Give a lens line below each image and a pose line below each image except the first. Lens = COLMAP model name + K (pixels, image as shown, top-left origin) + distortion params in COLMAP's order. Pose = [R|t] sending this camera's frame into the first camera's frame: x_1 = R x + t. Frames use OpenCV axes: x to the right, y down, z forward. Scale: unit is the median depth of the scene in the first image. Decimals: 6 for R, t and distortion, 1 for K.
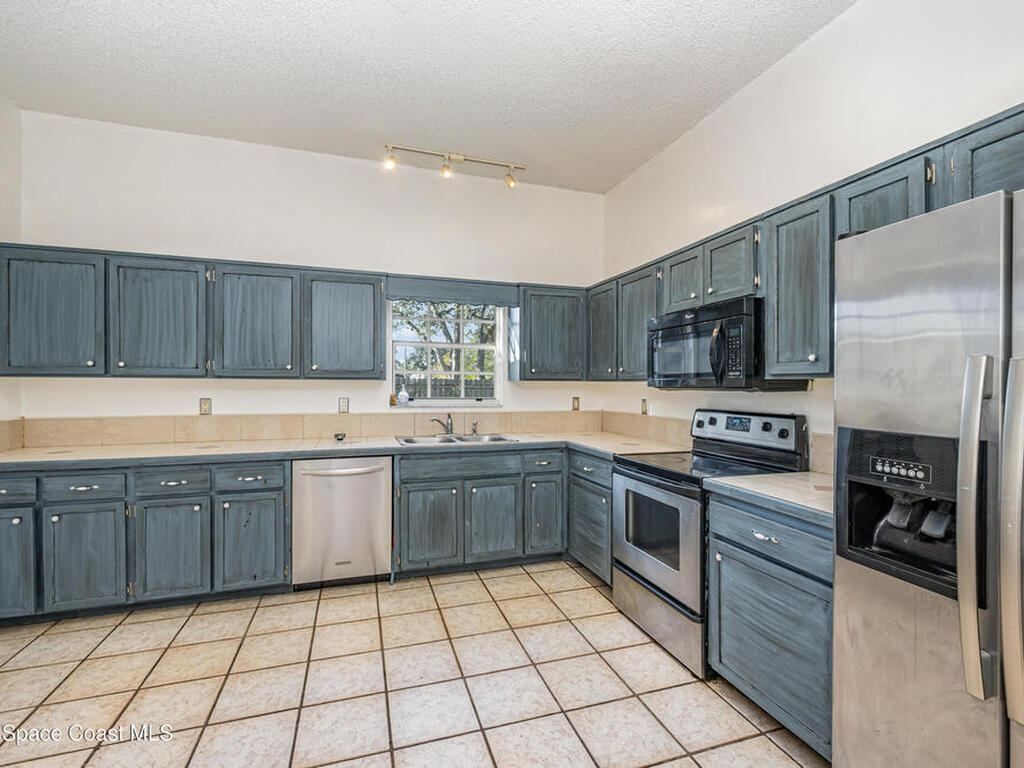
lens RADIAL K [[469.5, 0, 510.5], [0, 469.5, 384.7], [0, 0, 1]] dist [-0.000154, 0.000107]
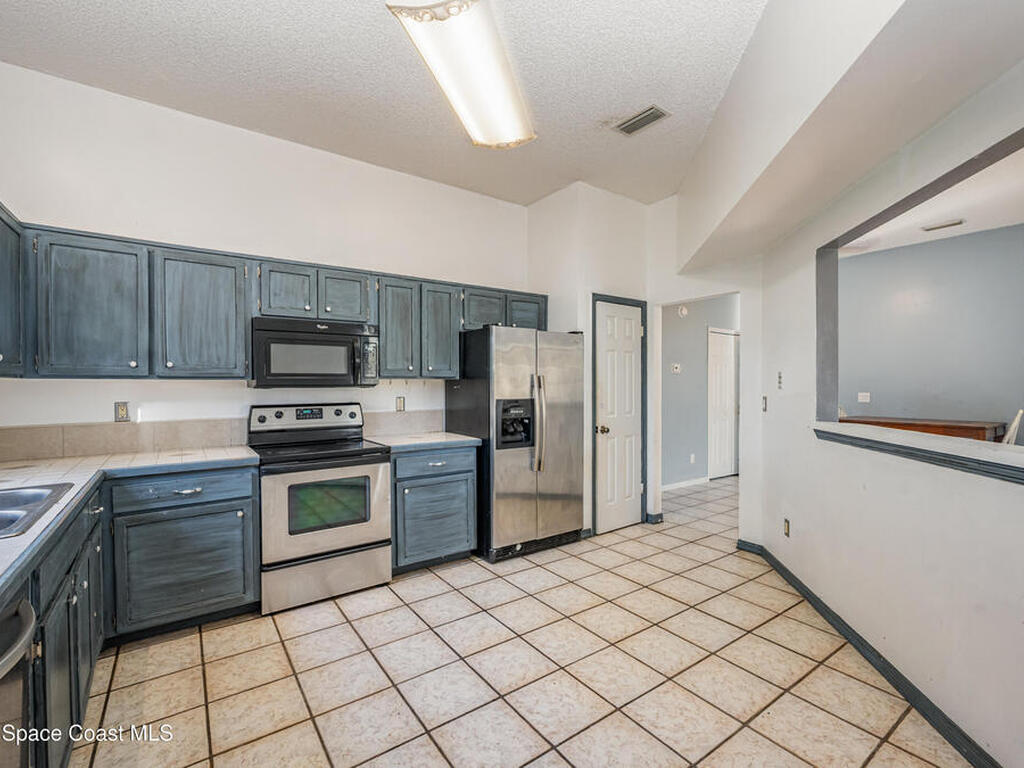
lens RADIAL K [[469.5, 0, 511.1], [0, 469.5, 385.8], [0, 0, 1]] dist [-0.000154, 0.000107]
pose [[-0.303386, -0.009425, 0.952821, -0.877642], [0.000874, 0.999948, 0.010169, -0.004132], [-0.952867, 0.003918, -0.303362, 0.852758]]
